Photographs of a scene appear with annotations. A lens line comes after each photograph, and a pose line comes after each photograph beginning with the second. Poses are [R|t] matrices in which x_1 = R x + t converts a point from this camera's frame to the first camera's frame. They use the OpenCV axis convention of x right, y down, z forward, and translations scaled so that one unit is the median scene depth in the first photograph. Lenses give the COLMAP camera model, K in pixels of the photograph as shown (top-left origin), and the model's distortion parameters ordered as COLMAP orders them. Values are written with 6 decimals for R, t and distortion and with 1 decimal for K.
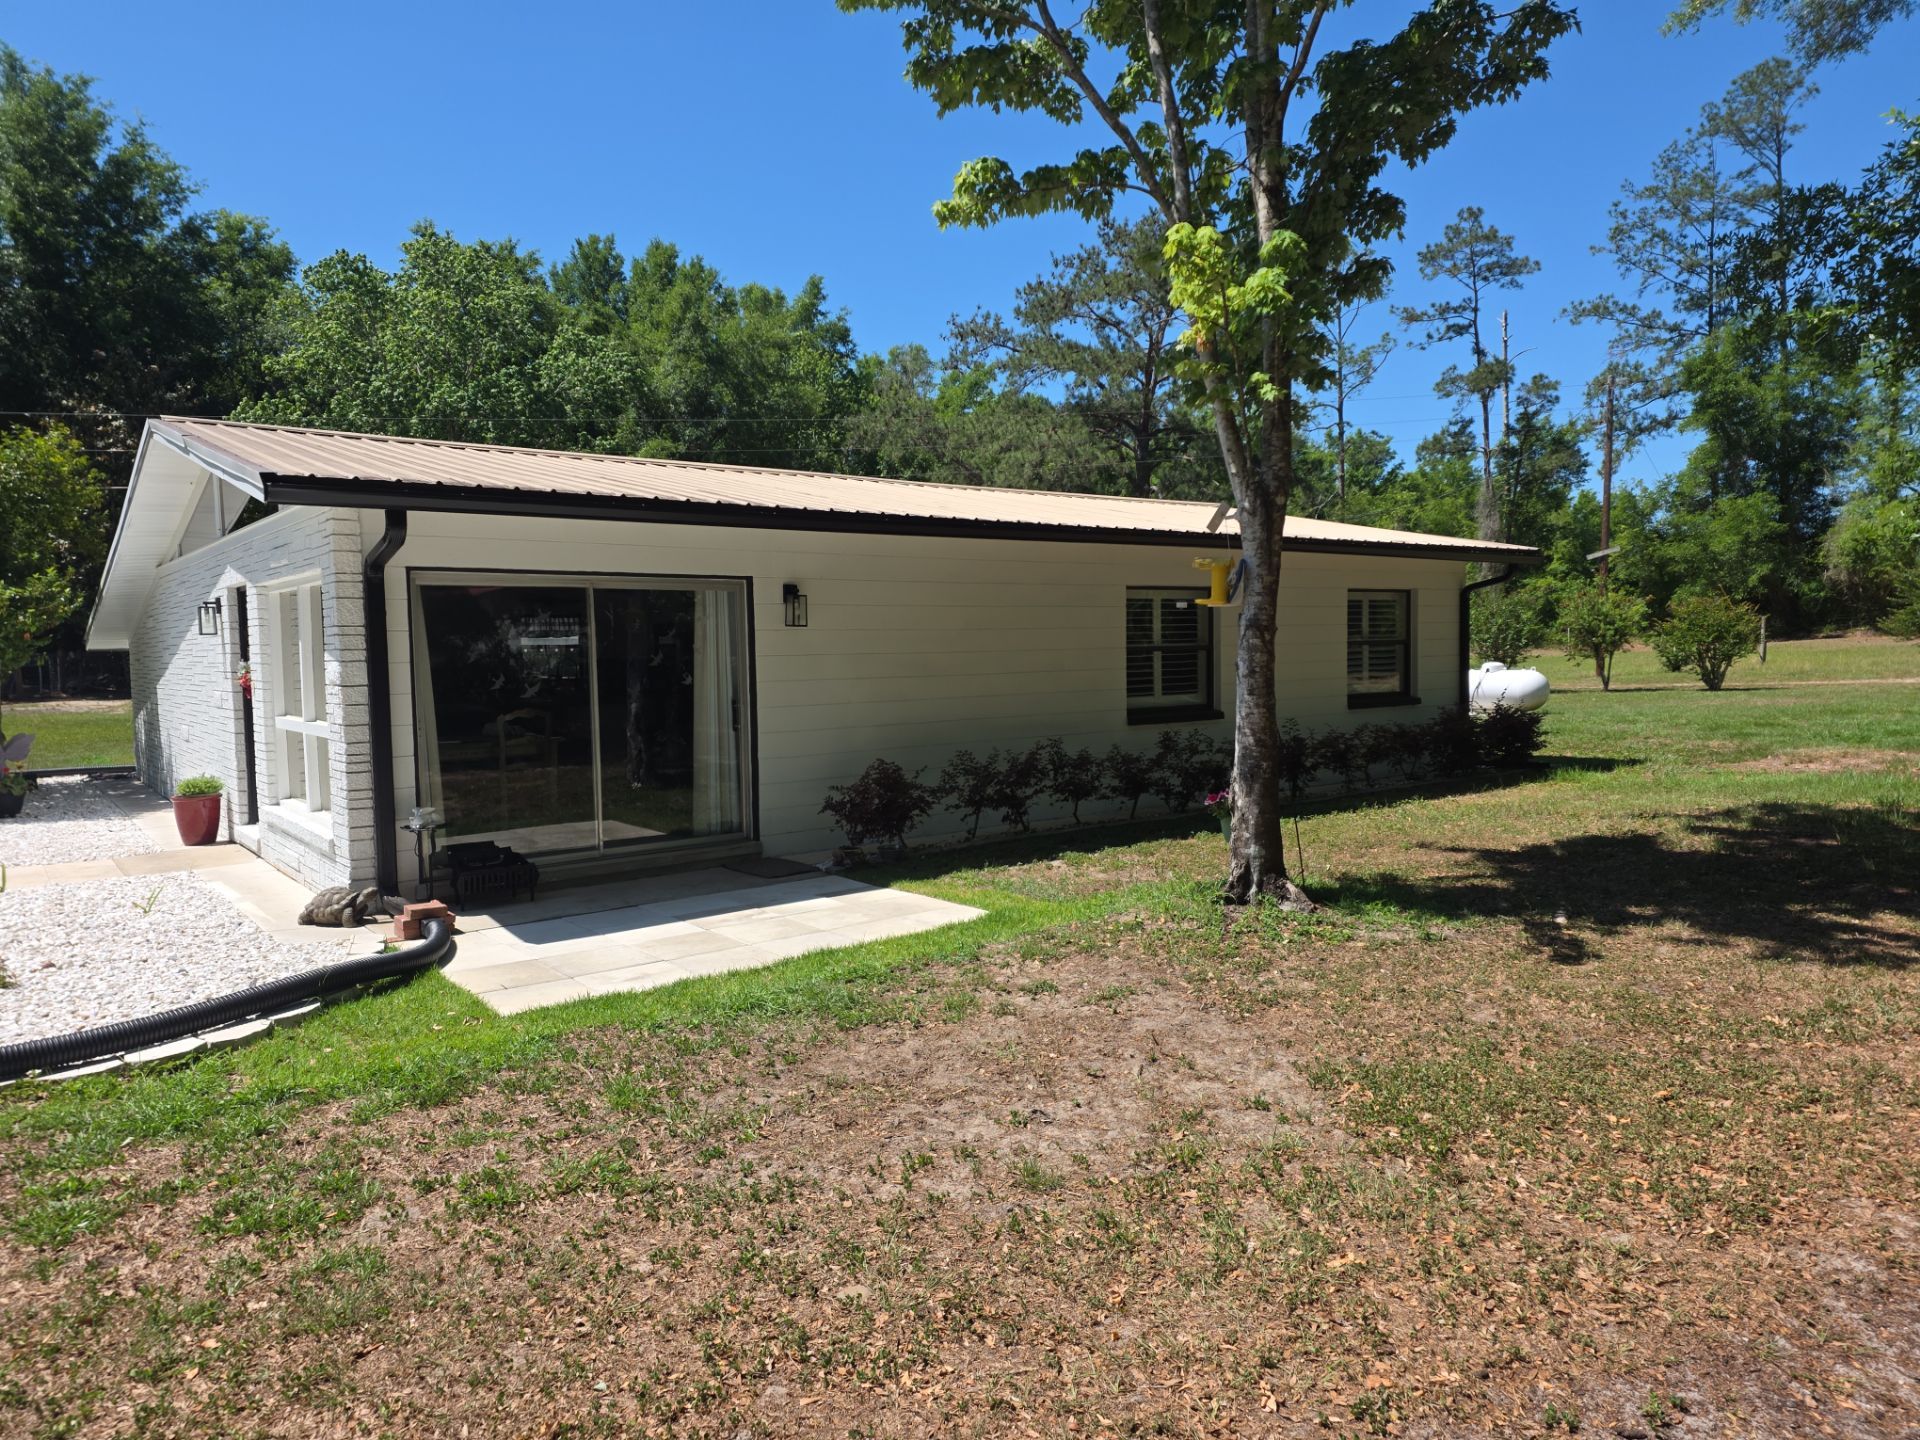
lens RADIAL K [[1287.8, 0, 960.0], [0, 1287.8, 720.0], [0, 0, 1]] dist [0.069477, -0.050852]
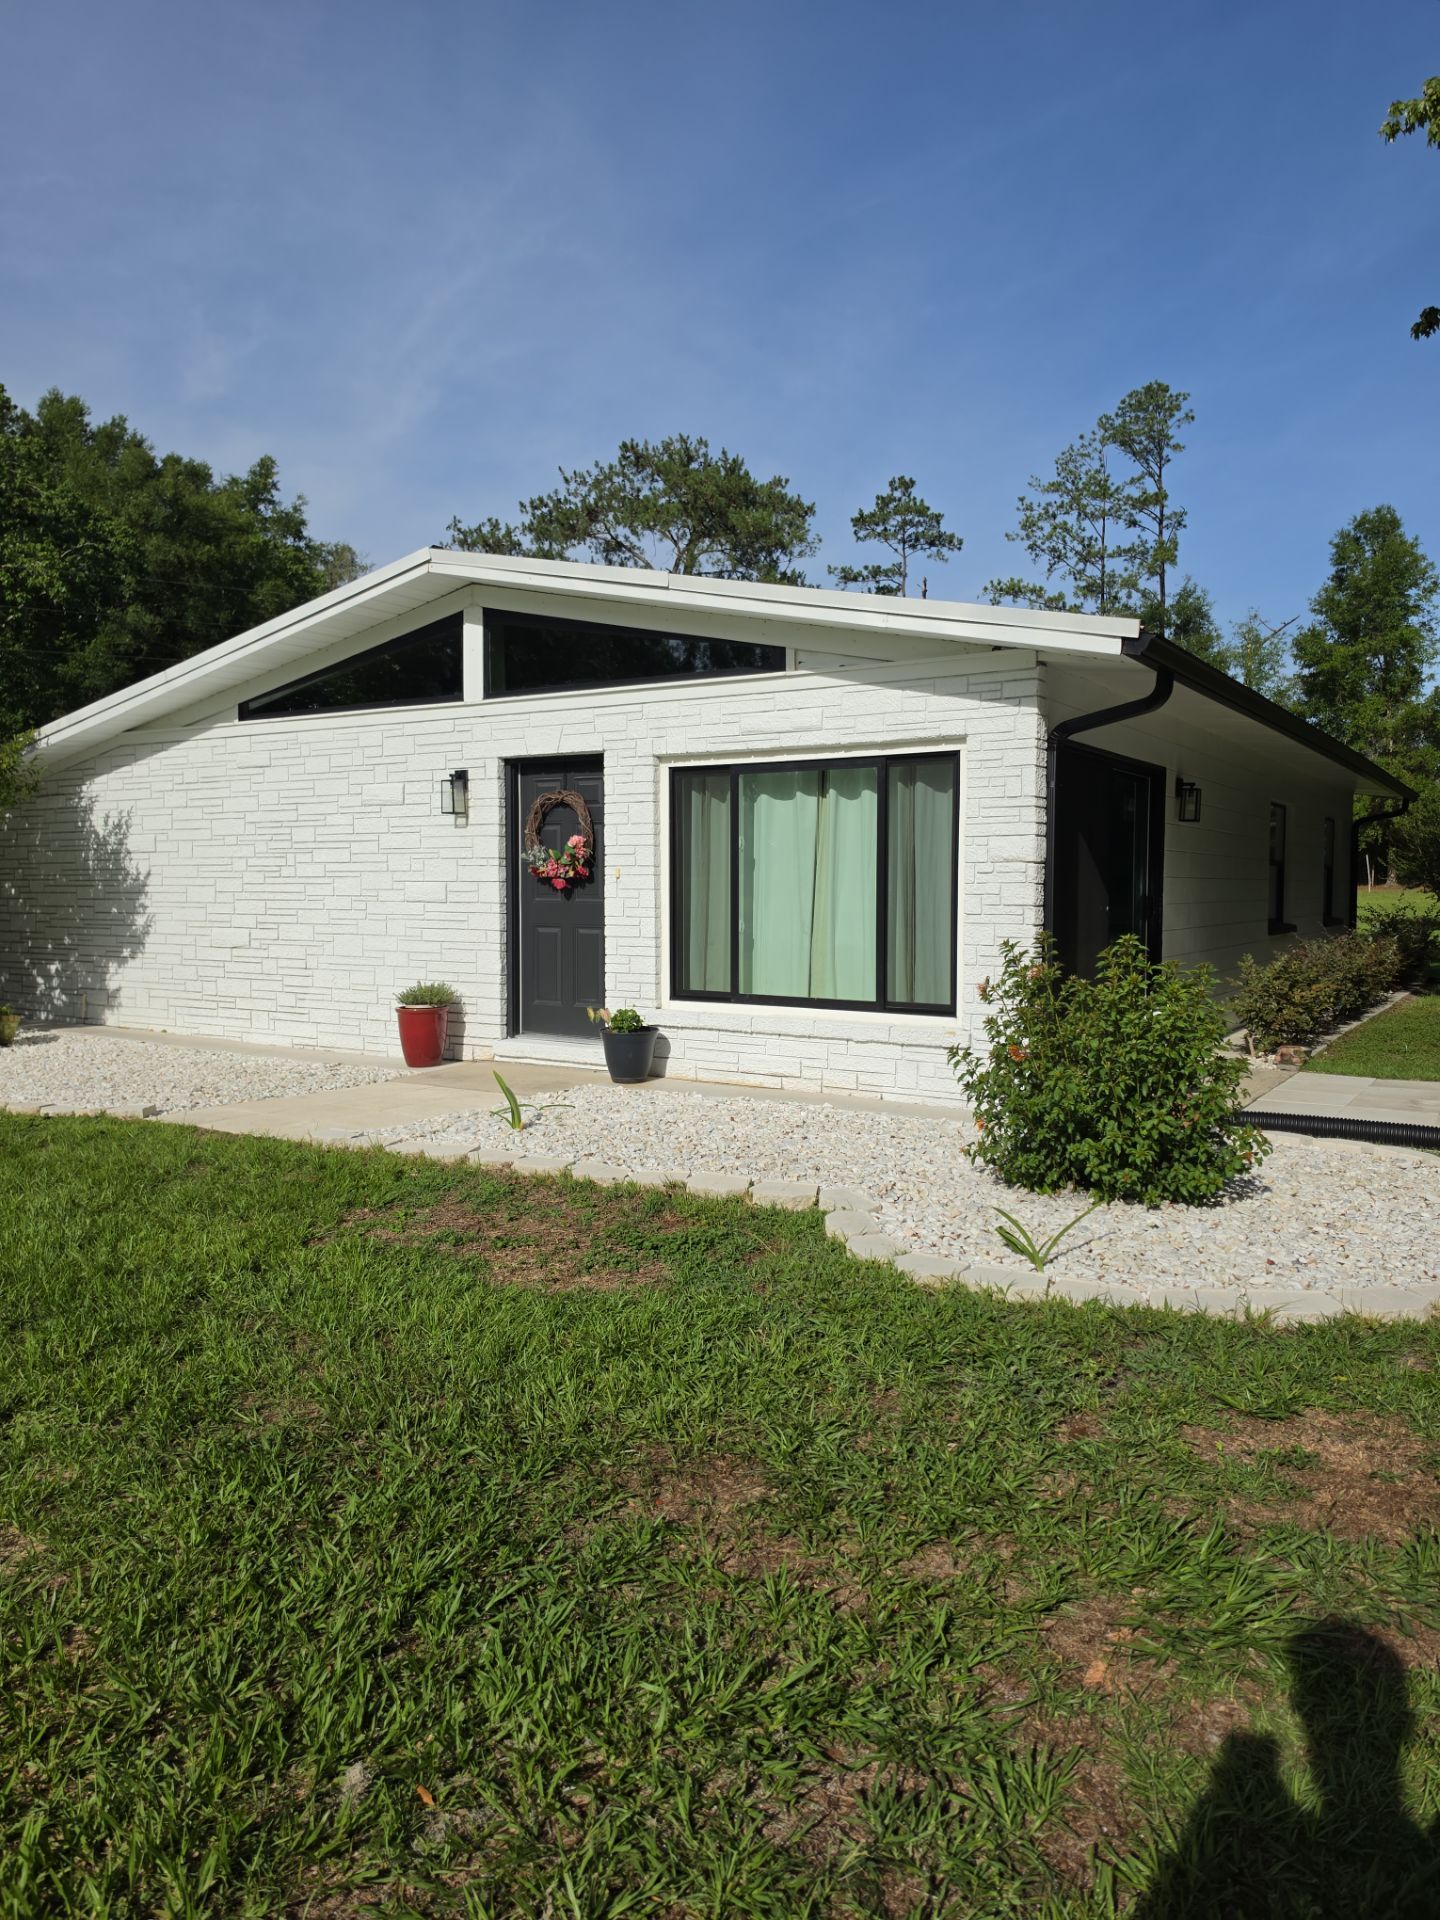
lens RADIAL K [[1340.6, 0, 722.3], [0, 1340.6, 951.5], [0, 0, 1]] dist [0.116759, -0.194320]
pose [[0.938444, 0.005012, 0.345396, -0.134147], [-0.000693, 0.999920, -0.012628, 0.006610], [-0.345432, 0.011611, 0.938372, 0.023684]]
